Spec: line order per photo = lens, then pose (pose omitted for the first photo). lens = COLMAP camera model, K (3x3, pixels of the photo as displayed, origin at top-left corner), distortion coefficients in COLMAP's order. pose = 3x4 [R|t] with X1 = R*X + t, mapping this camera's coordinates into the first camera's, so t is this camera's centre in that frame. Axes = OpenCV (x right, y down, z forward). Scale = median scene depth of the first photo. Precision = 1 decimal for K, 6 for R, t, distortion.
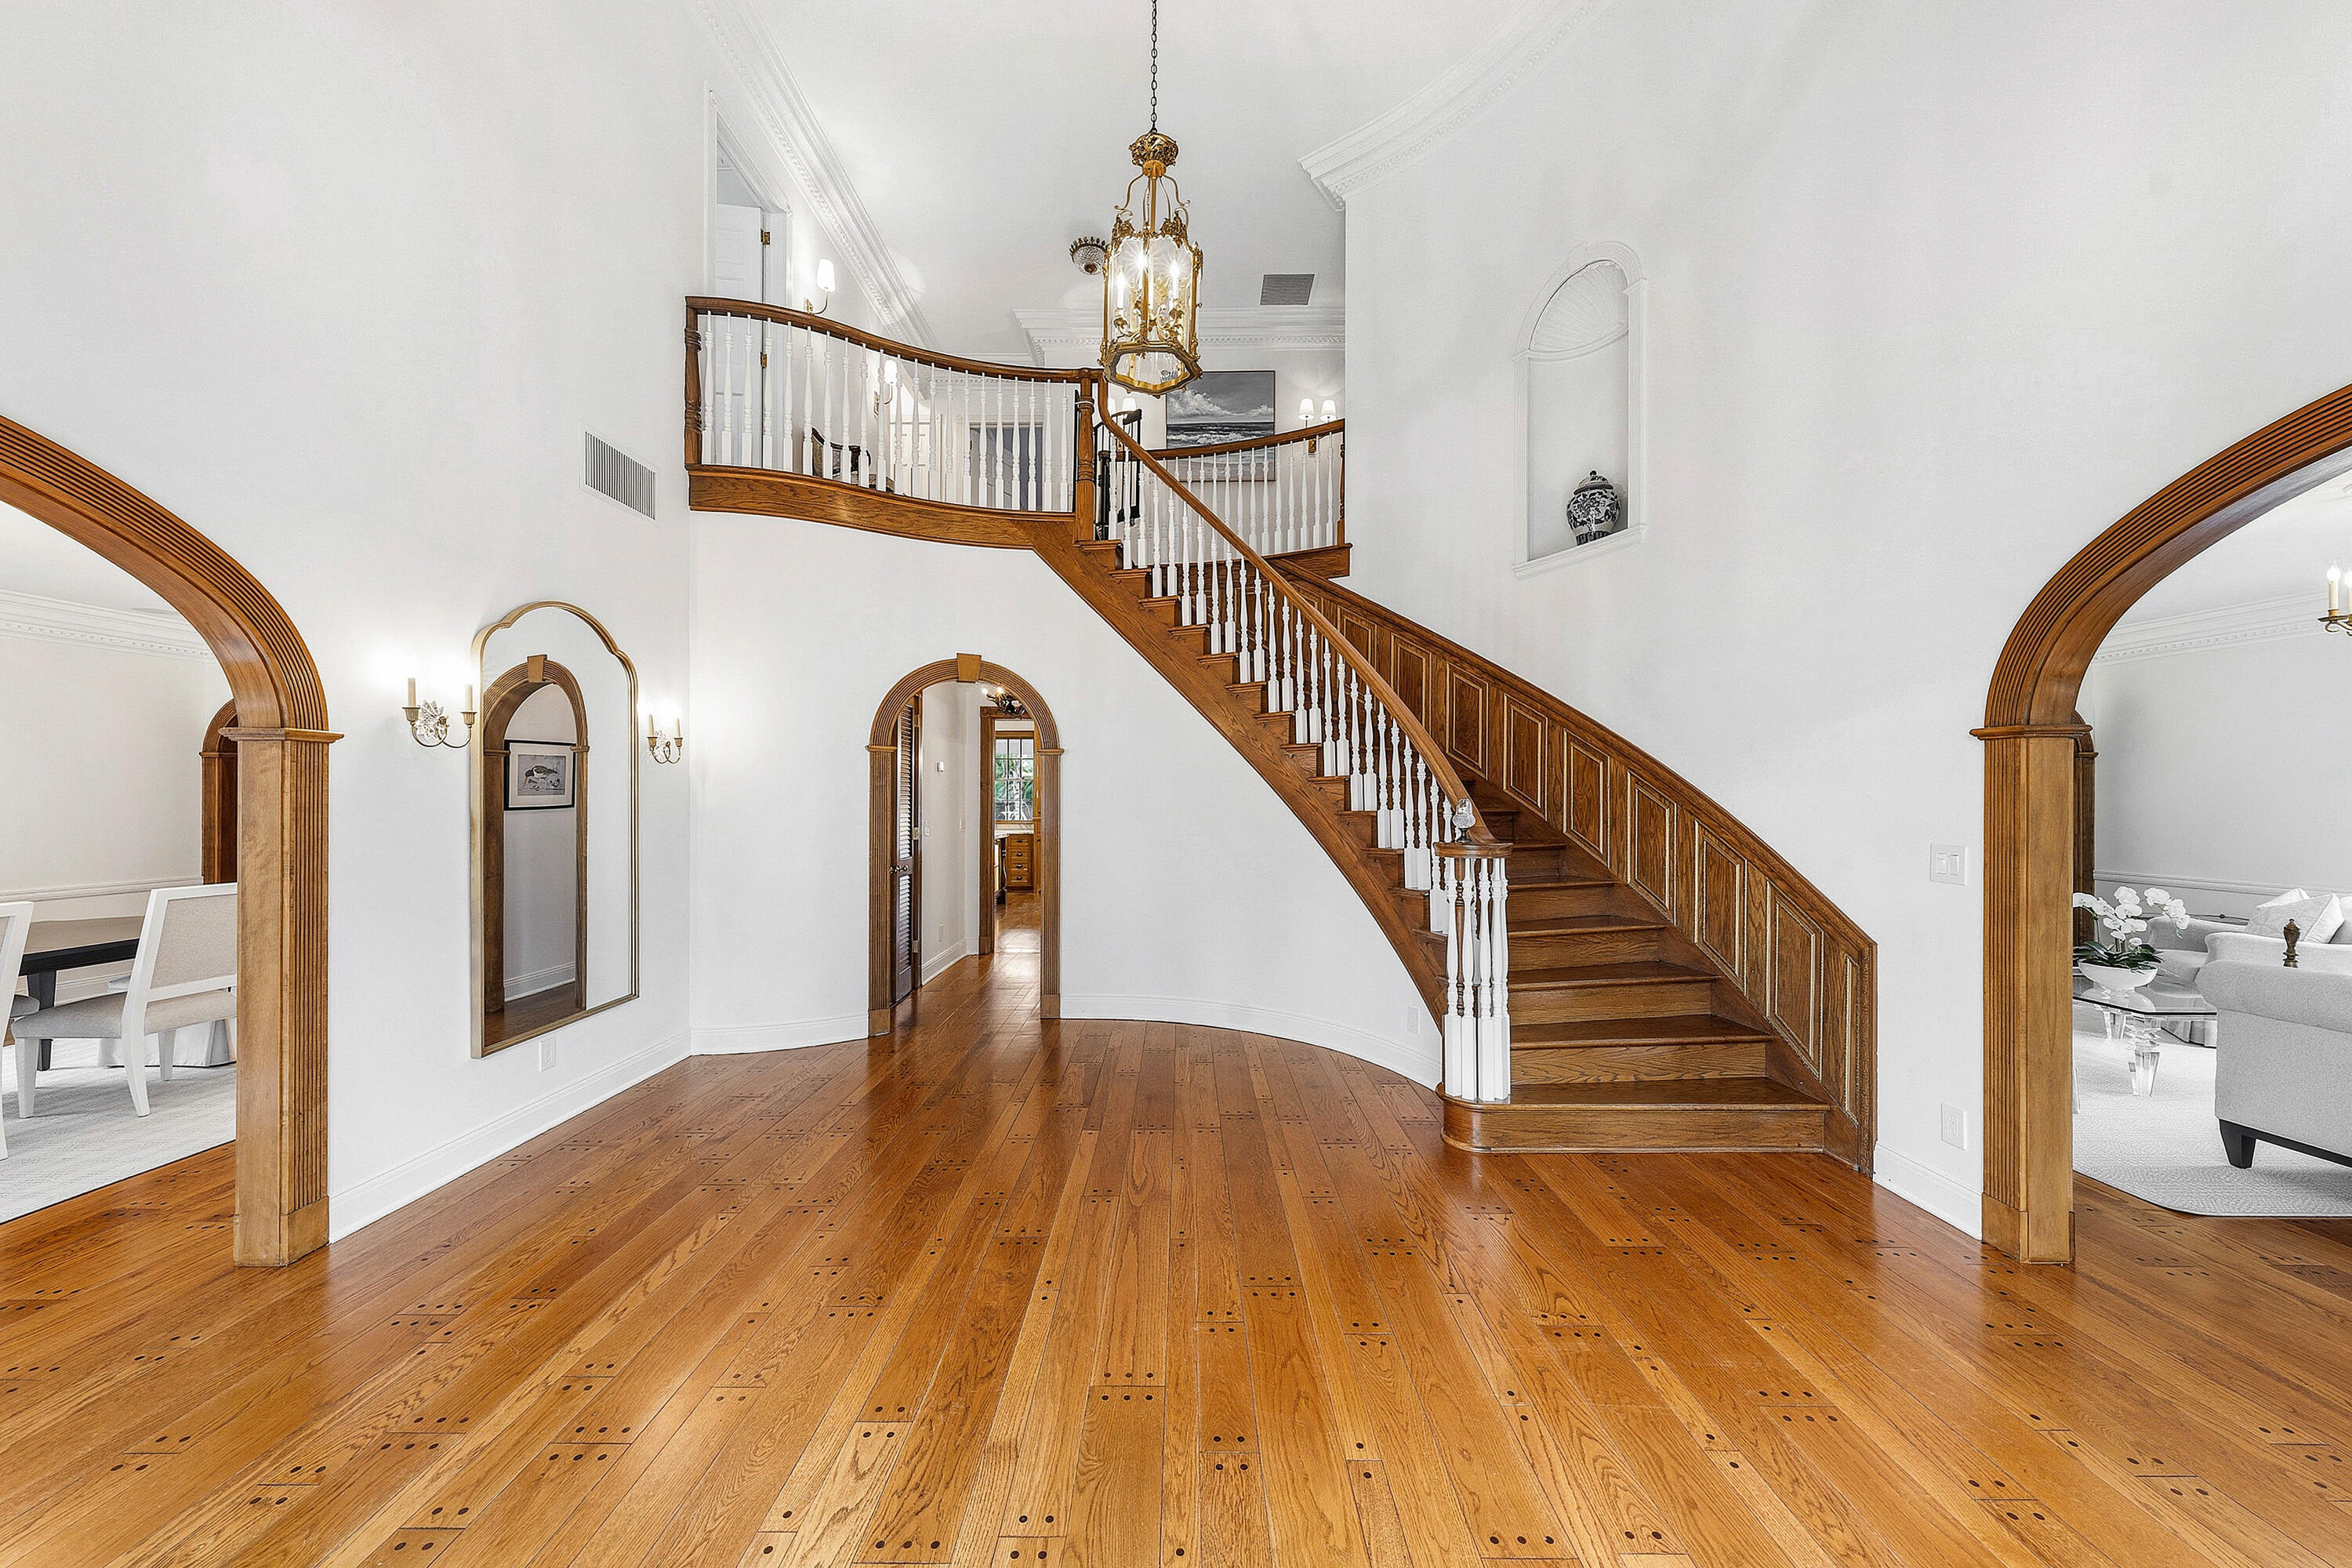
lens RADIAL K [[822.9, 0, 1186.0], [0, 822.9, 797.0], [0, 0, 1]] dist [0.001241, 0.000078]
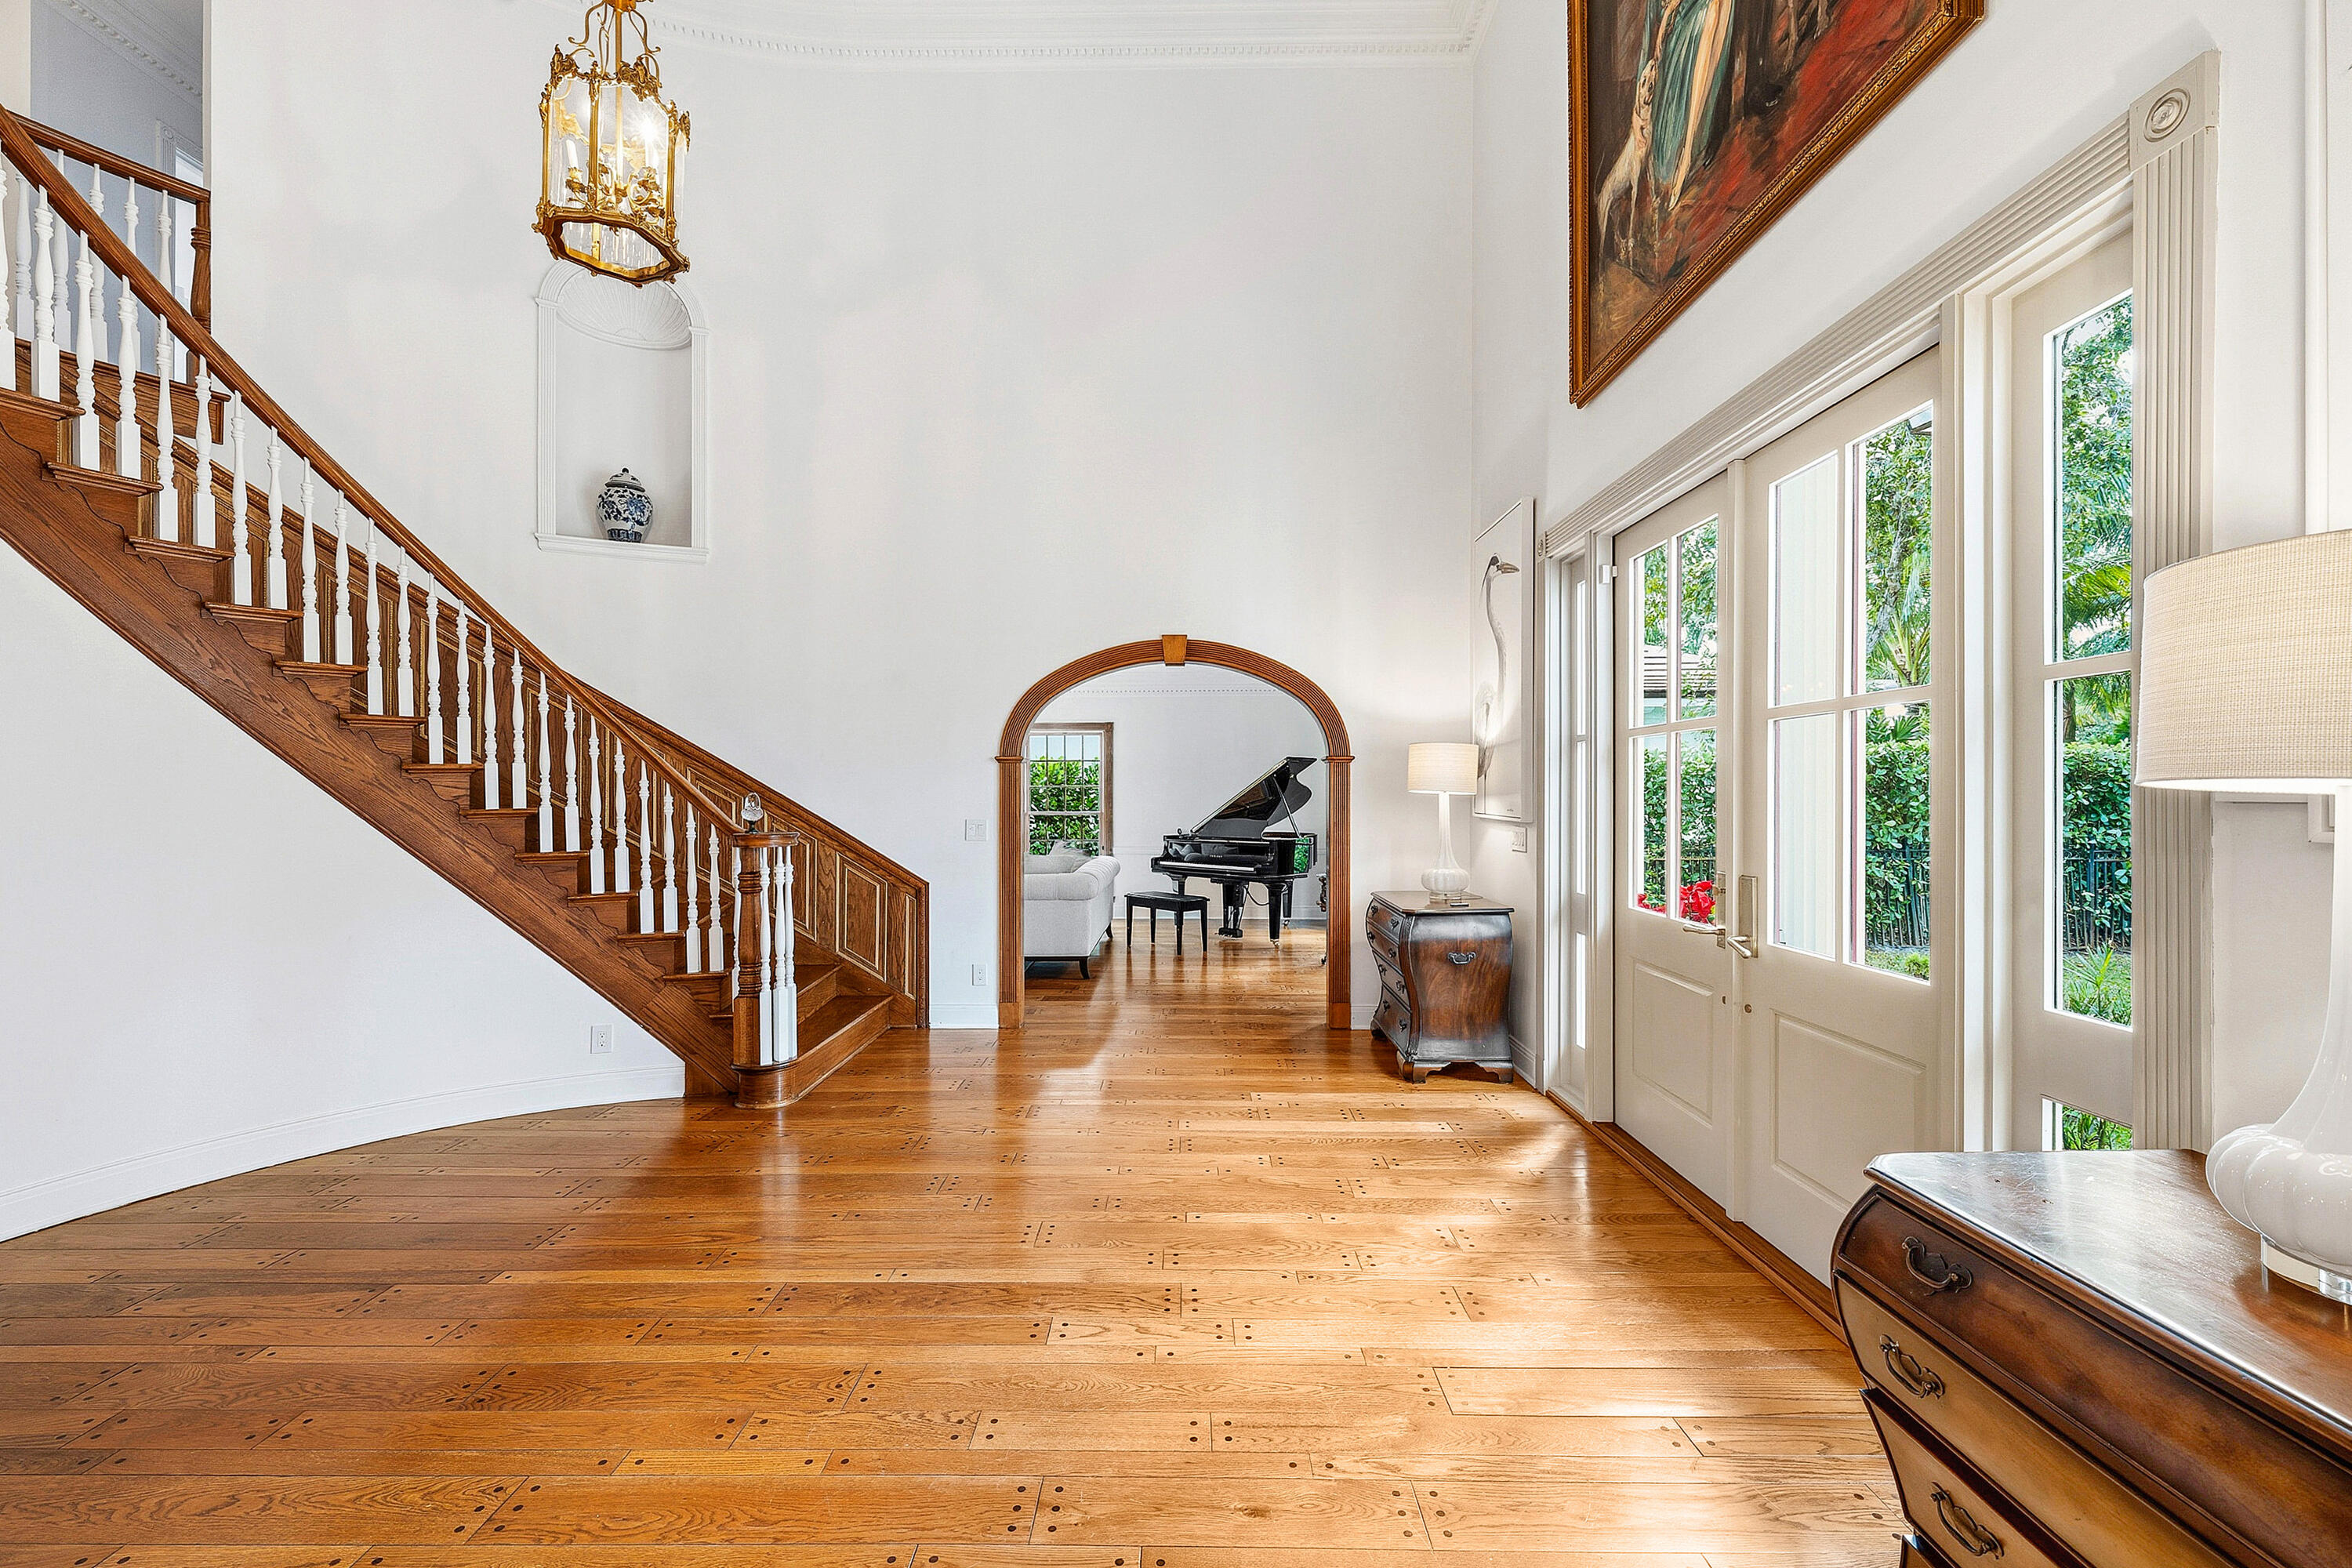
lens RADIAL K [[956.2, 0, 1176.0], [0, 956.2, 784.0], [0, 0, 1]] dist [0.001443, 0.000300]
pose [[0.005645, 0.012402, 0.999907, -0.723502], [0.001235, 0.999922, -0.012409, 0.004860], [-0.999983, 0.001305, 0.005629, 0.344566]]
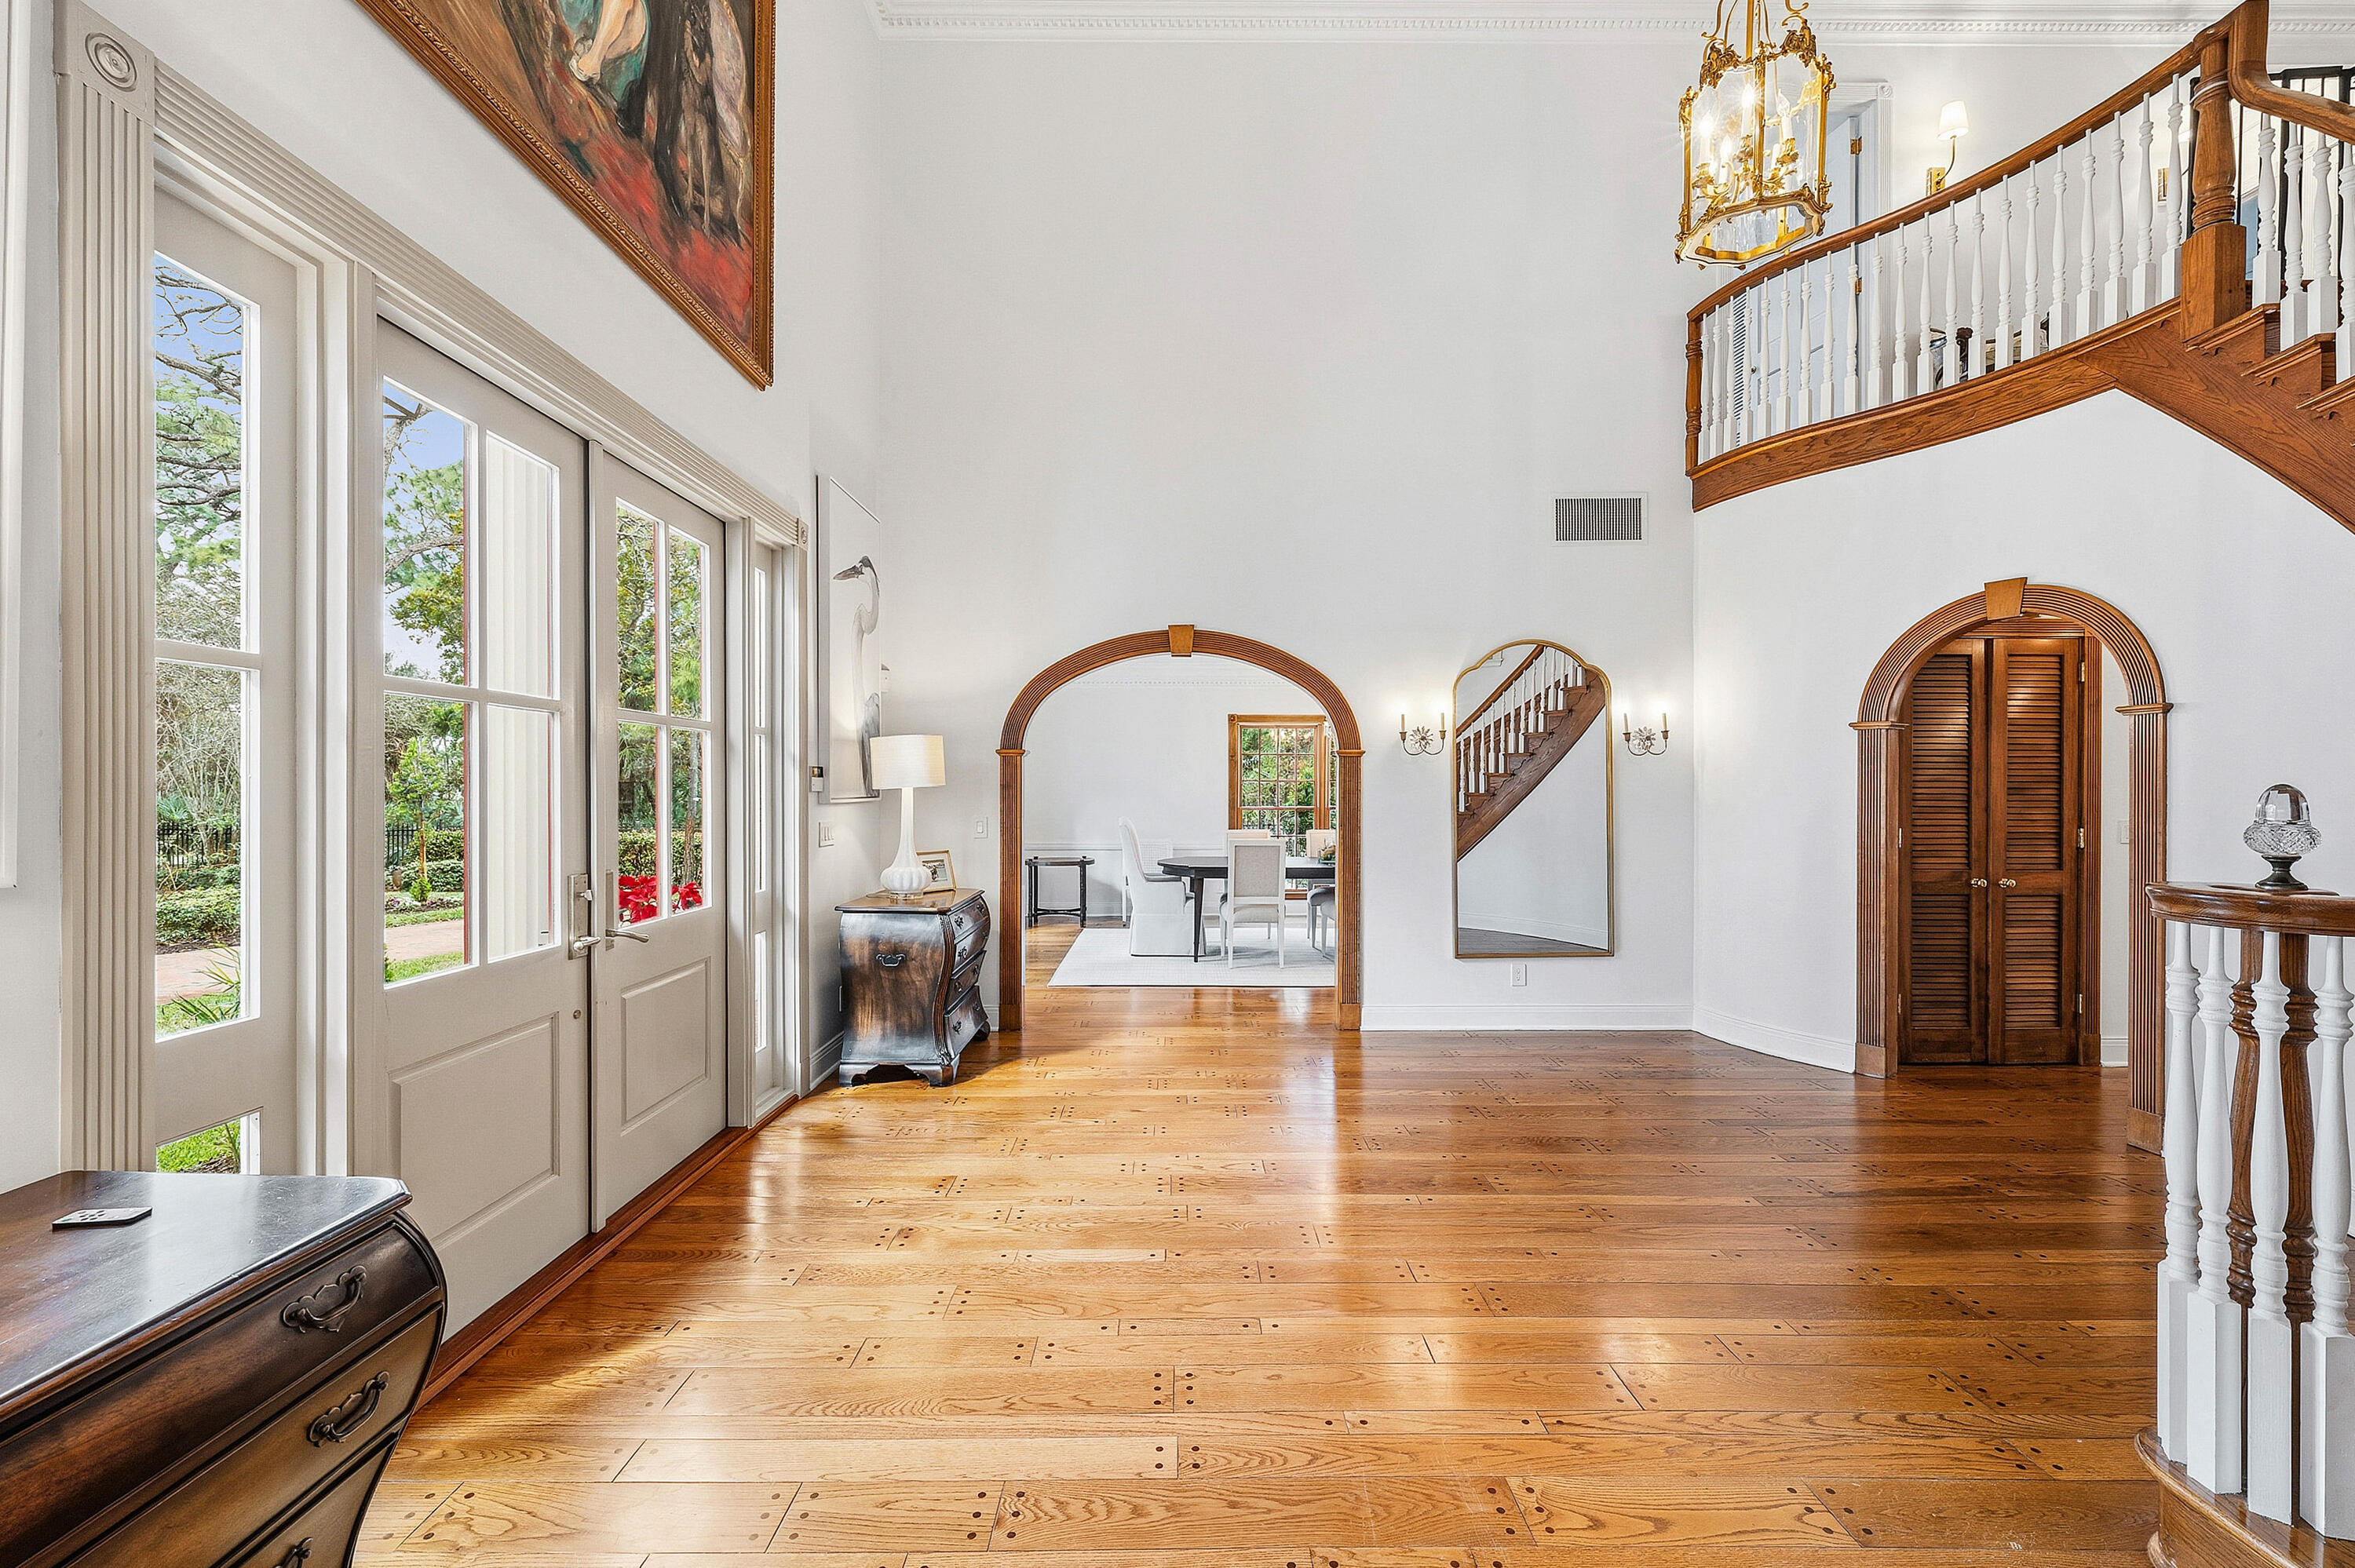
lens RADIAL K [[957.3, 0, 1177.5], [0, 957.3, 784.0], [0, 0, 1]] dist [0.001443, 0.000300]
pose [[0.011709, -0.004201, -0.999923, 0.650324], [0.001419, 0.999990, -0.004185, 0.002882], [0.999930, -0.001370, 0.011715, 0.342342]]
